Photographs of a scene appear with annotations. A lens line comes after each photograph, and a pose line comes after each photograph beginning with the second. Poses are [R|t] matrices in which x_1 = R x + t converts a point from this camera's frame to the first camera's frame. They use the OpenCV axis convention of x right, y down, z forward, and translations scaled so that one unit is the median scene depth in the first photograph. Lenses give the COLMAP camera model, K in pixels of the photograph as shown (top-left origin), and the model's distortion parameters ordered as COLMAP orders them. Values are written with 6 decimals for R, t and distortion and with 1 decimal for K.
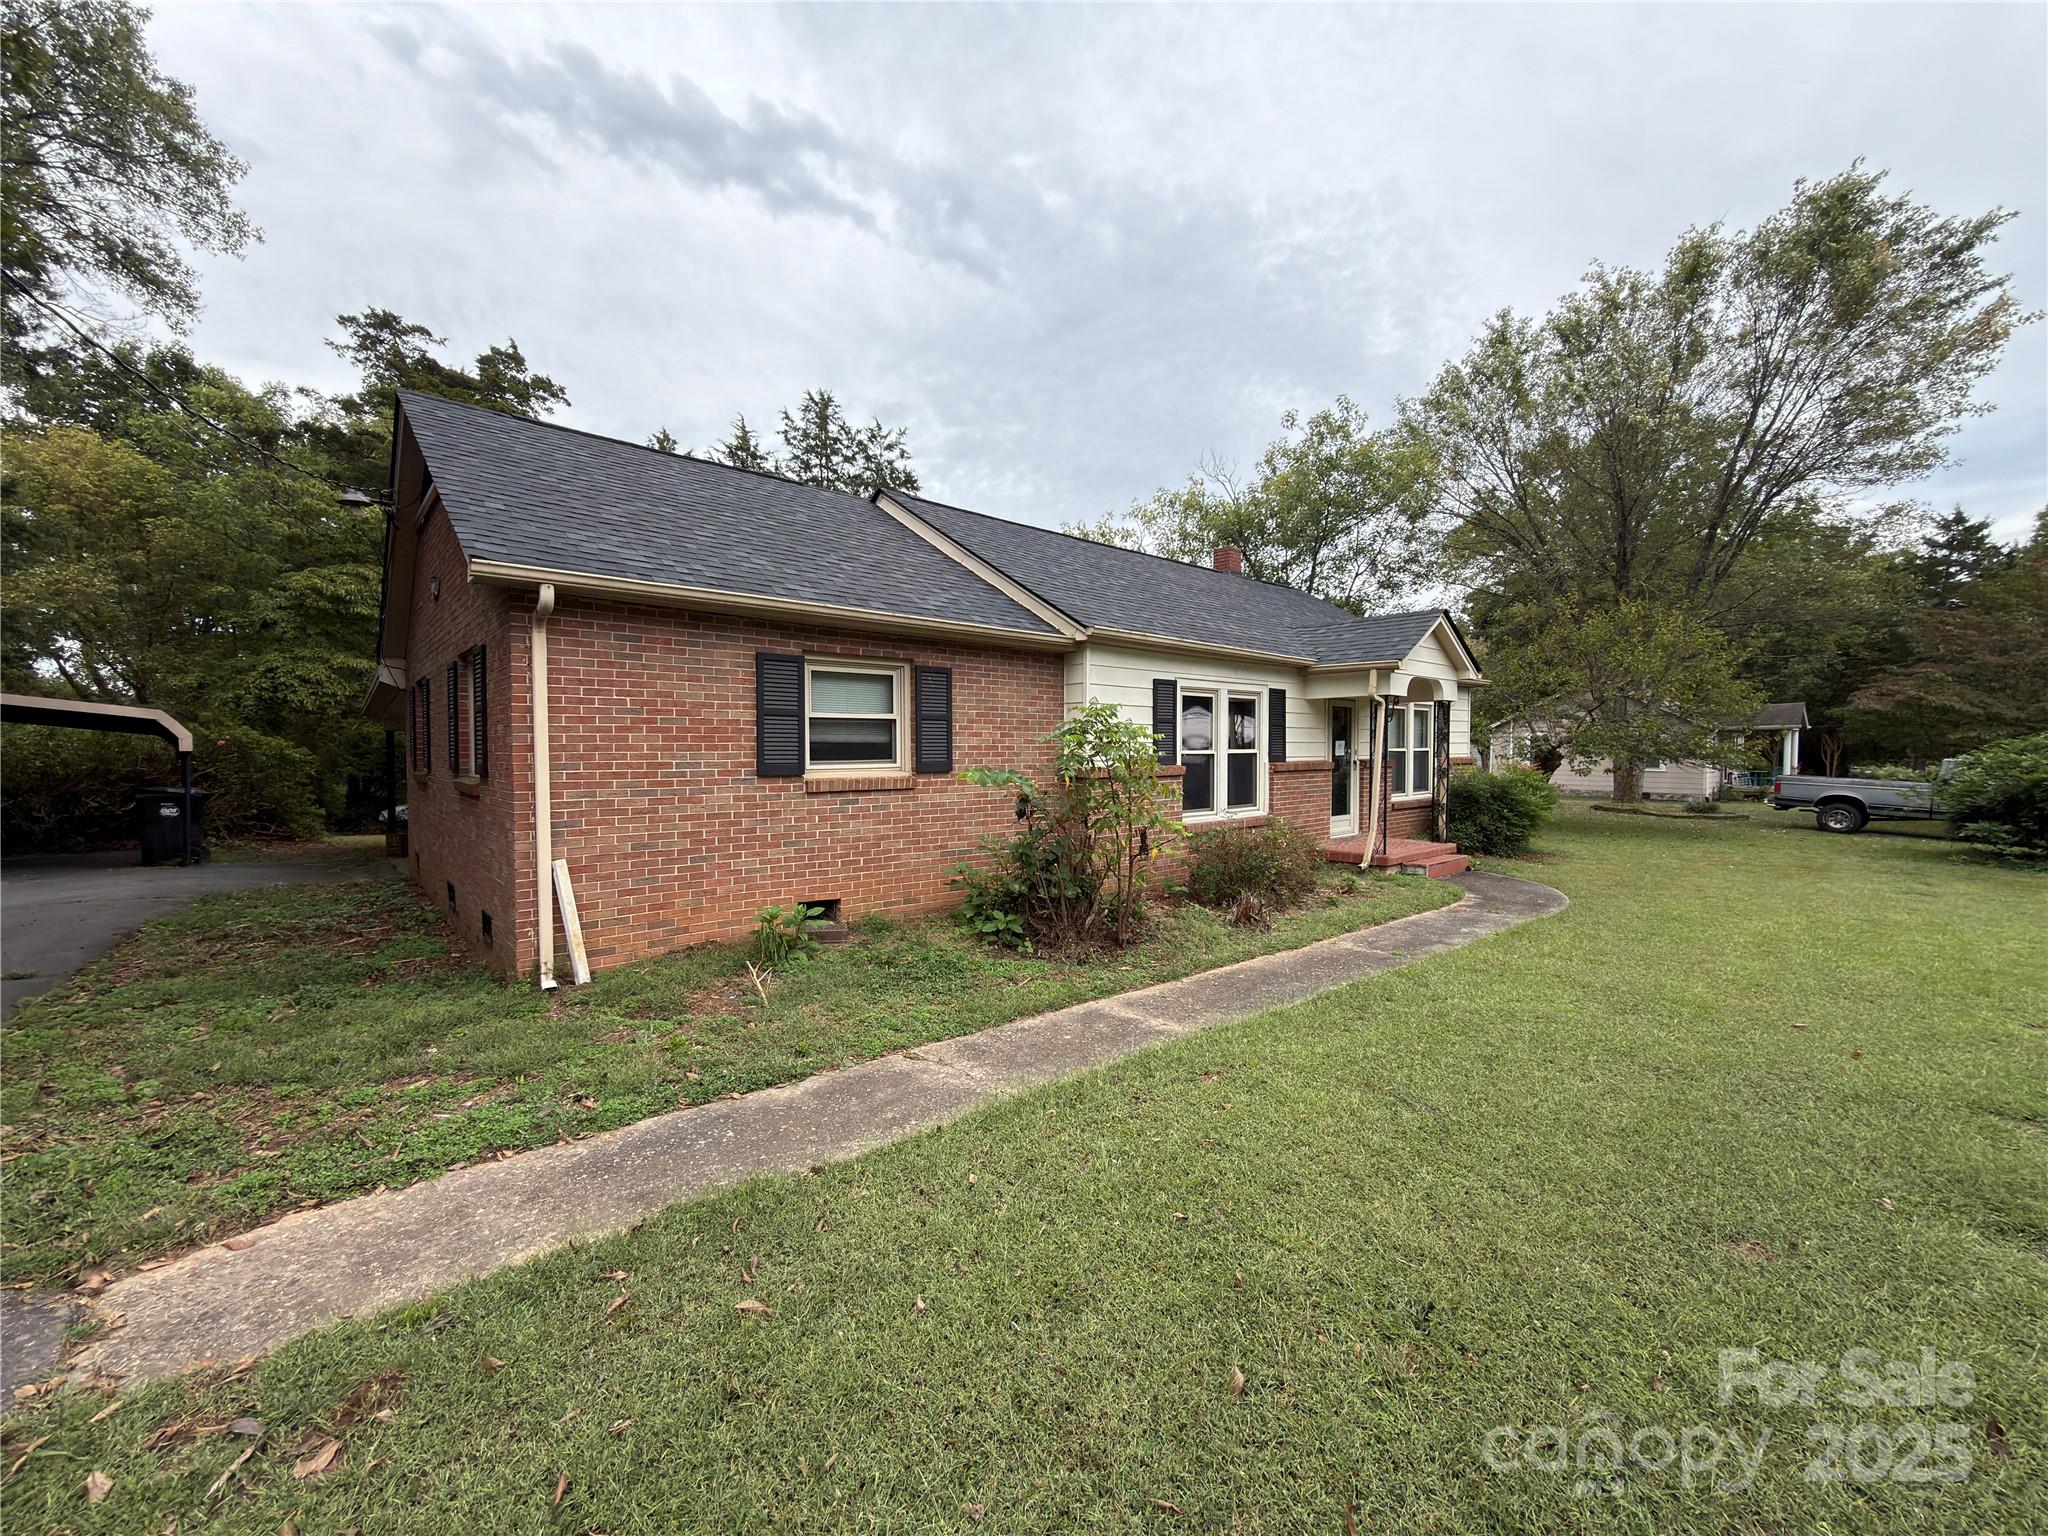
lens RADIAL K [[813.9, 0, 1029.5], [0, 813.9, 775.9], [0, 0, 1]] dist [-0.002714, 0.000581]
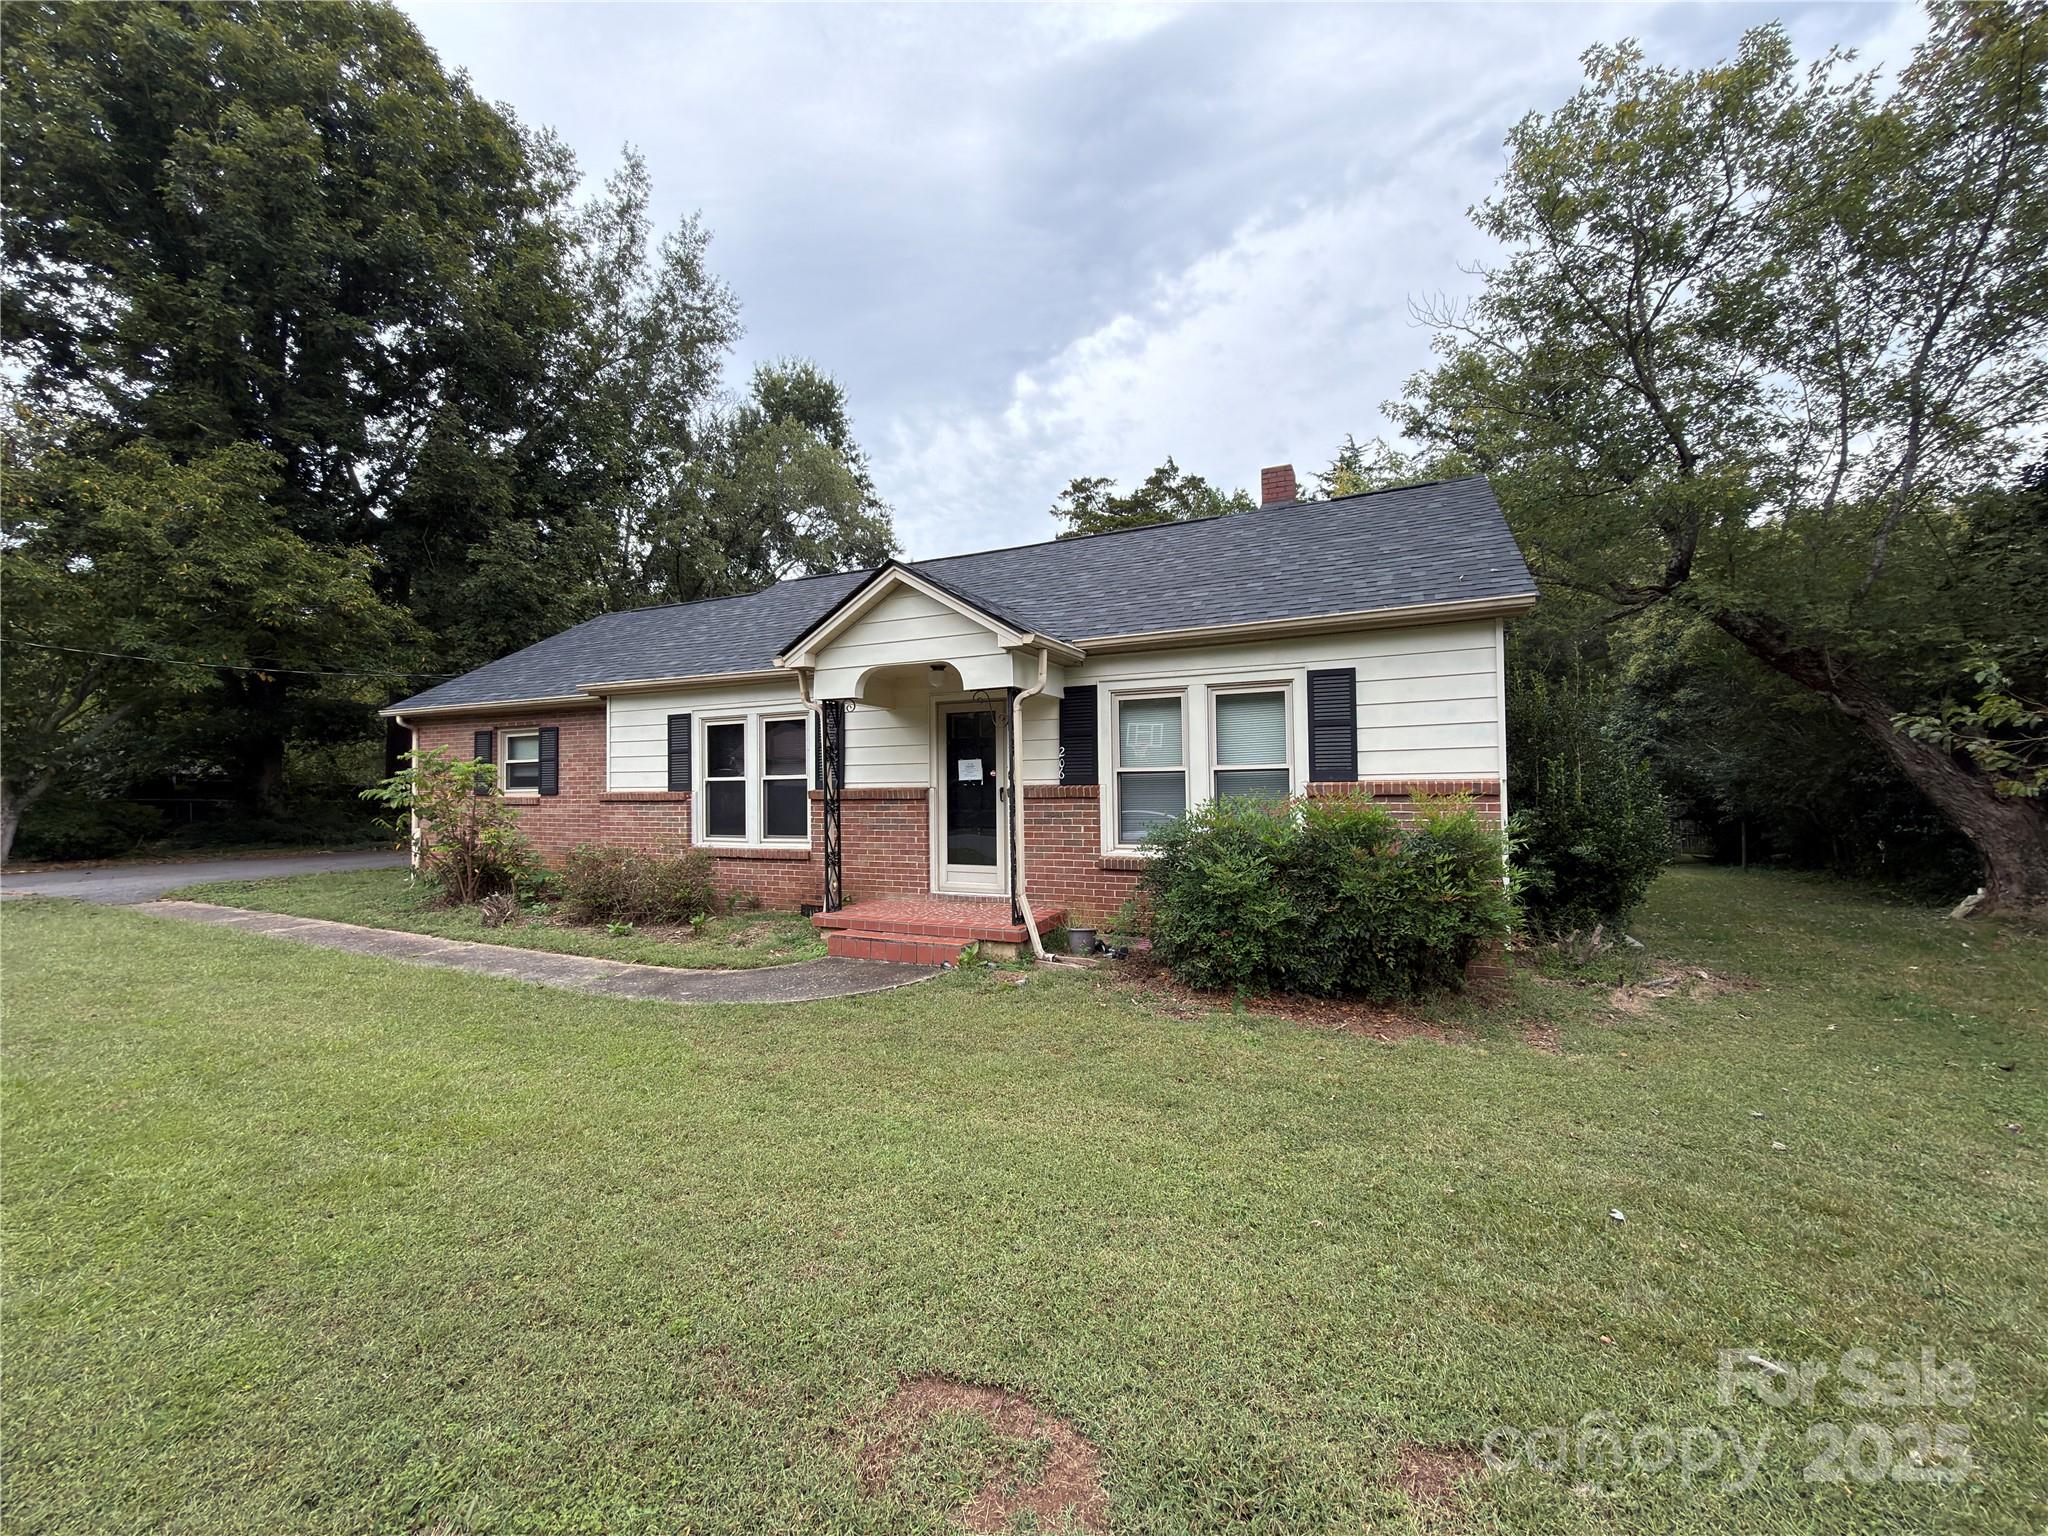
lens RADIAL K [[813.9, 0, 1024.1], [0, 813.9, 764.6], [0, 0, 1]] dist [-0.002714, 0.000581]
pose [[0.401965, -0.027706, -0.915236, 1.189526], [-0.019713, 0.999049, -0.038901, -0.013689], [0.915443, 0.033679, 0.401037, 0.857917]]
